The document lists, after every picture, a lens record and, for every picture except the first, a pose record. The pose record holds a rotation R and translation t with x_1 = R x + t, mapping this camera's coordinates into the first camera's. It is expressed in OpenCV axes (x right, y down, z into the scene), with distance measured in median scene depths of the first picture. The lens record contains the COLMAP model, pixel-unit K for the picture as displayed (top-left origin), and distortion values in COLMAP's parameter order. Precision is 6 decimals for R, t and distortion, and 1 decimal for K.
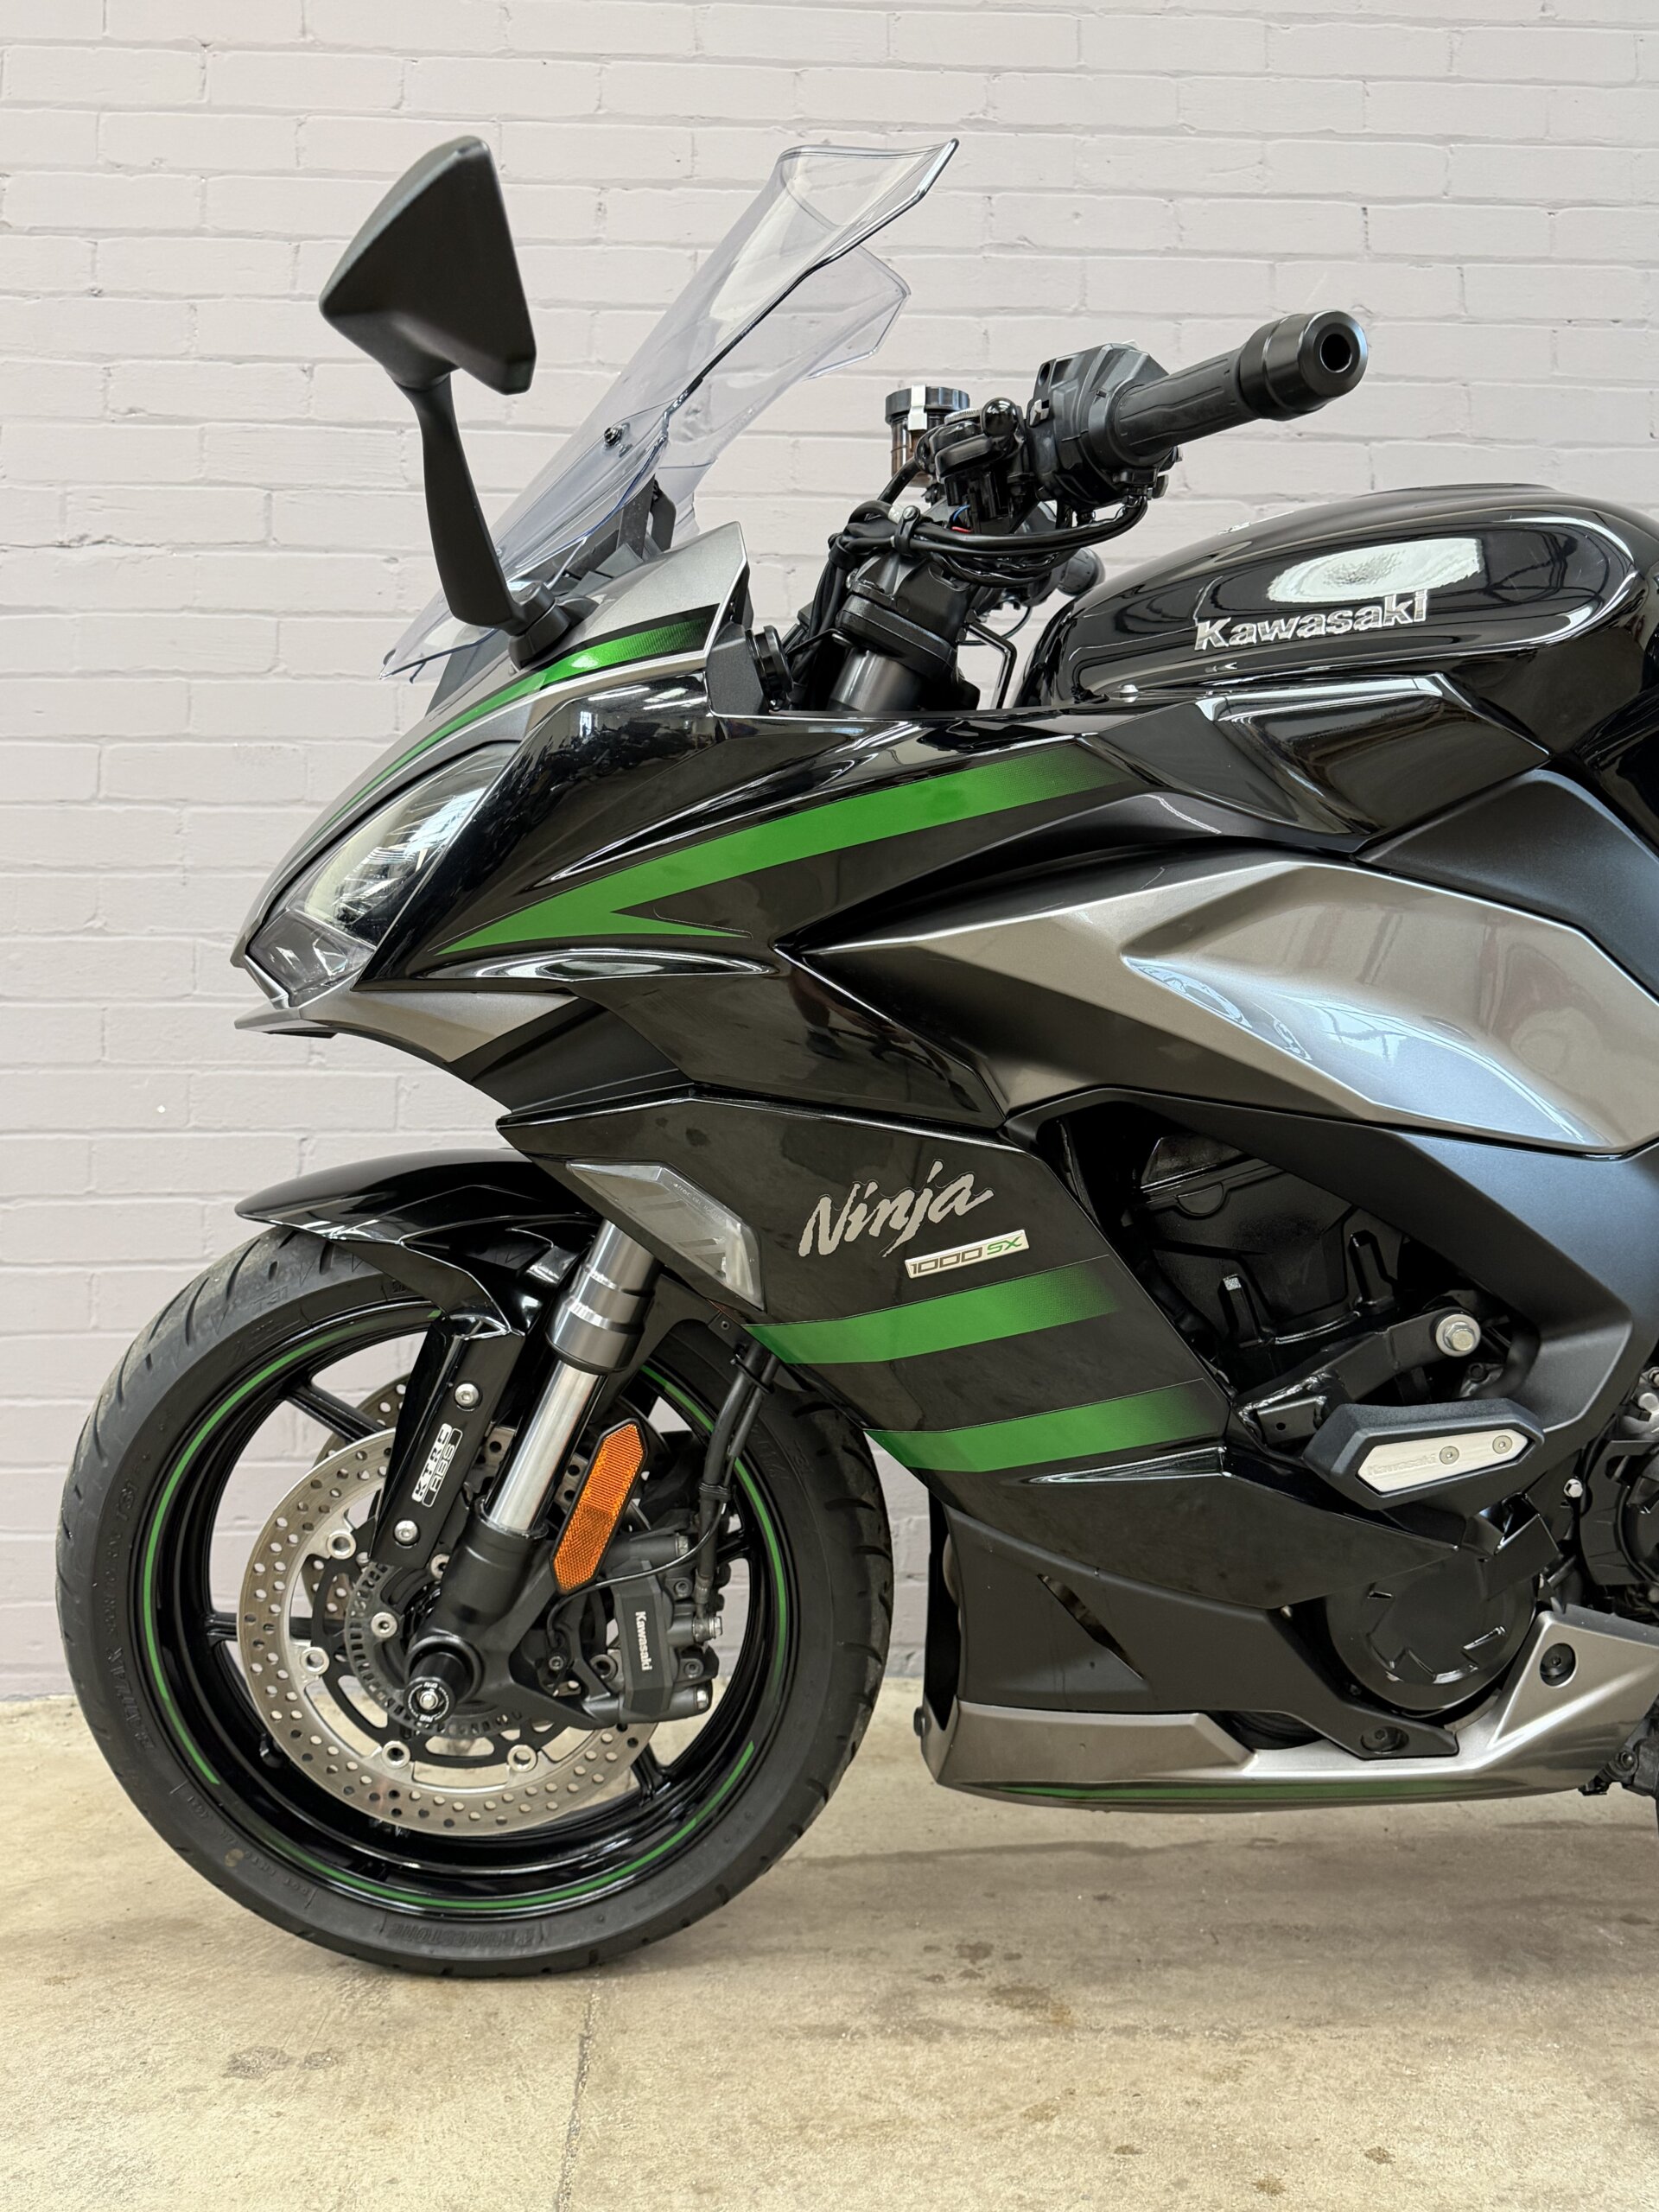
lens RADIAL K [[1806.5, 0, 830.0], [0, 1806.5, 1108.8], [0, 0, 1]] dist [0.018922, -0.031092]
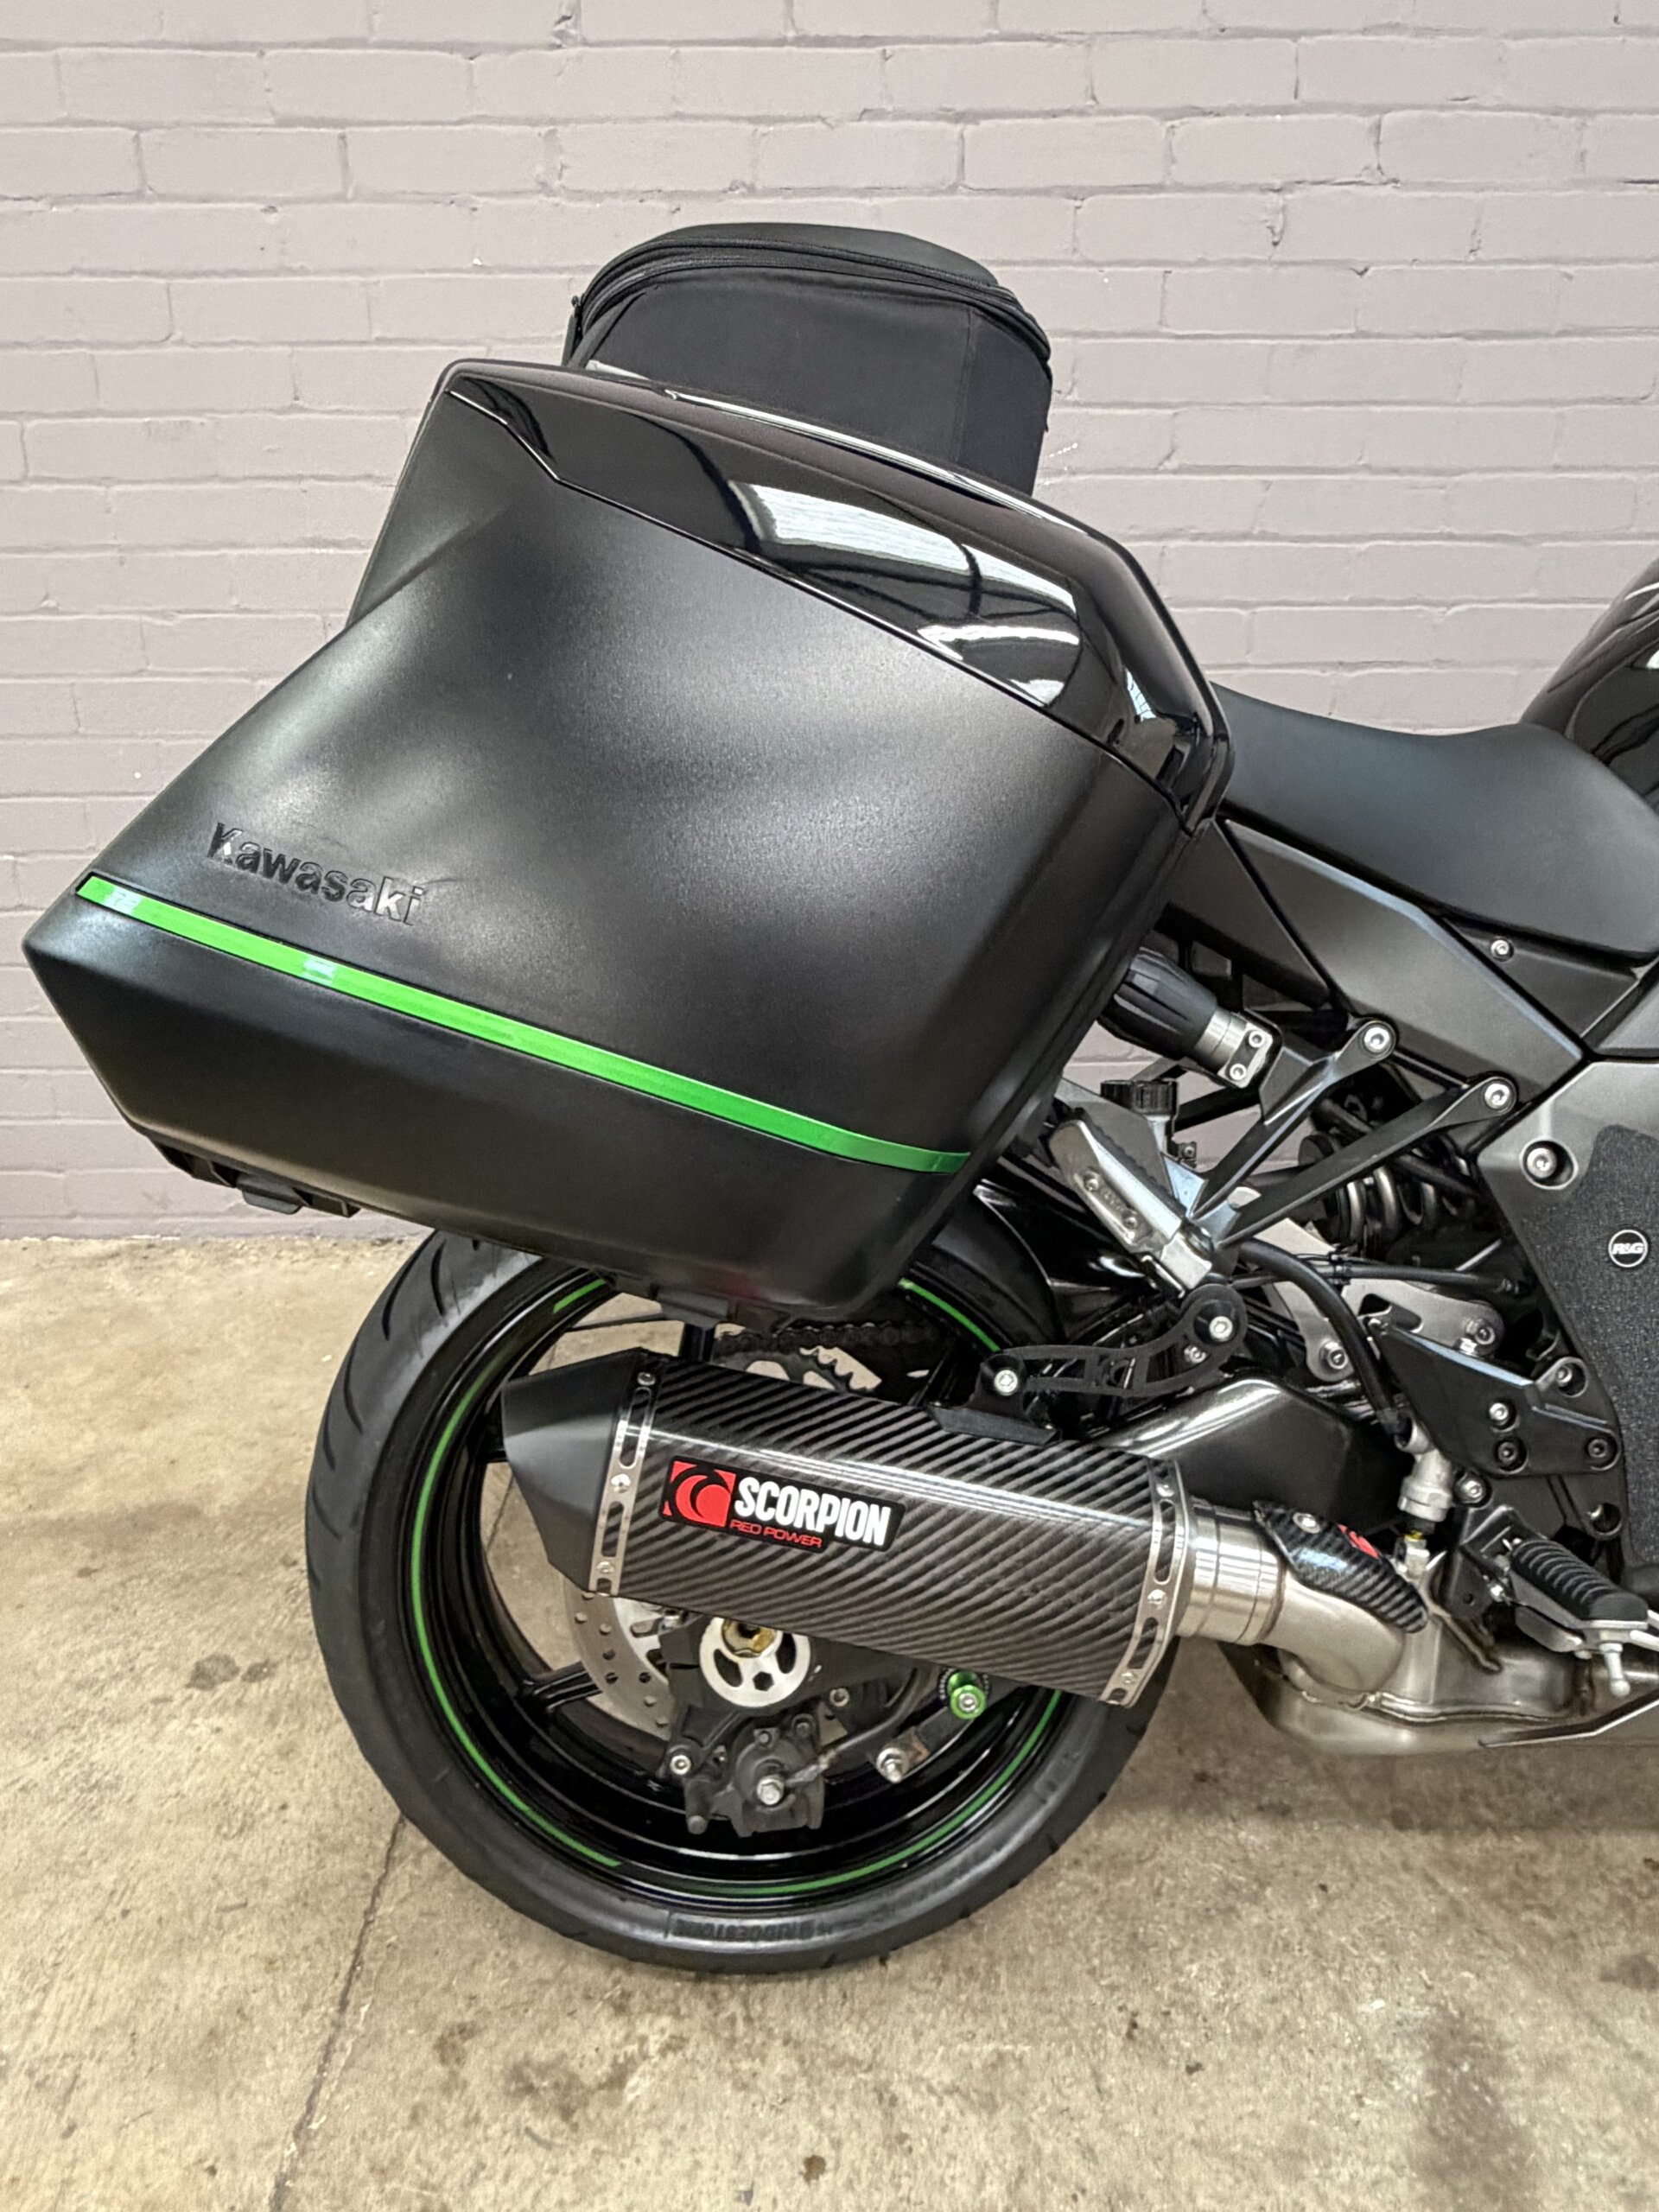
lens RADIAL K [[1486.0, 0, 823.5], [0, 1486.0, 1081.5], [0, 0, 1]] dist [-0.002944, 0.002760]
pose [[0.998534, 0.017504, -0.051210, 0.110121], [0.003662, 0.922230, 0.386626, -0.180178], [0.053995, -0.386246, 0.920814, 0.090749]]
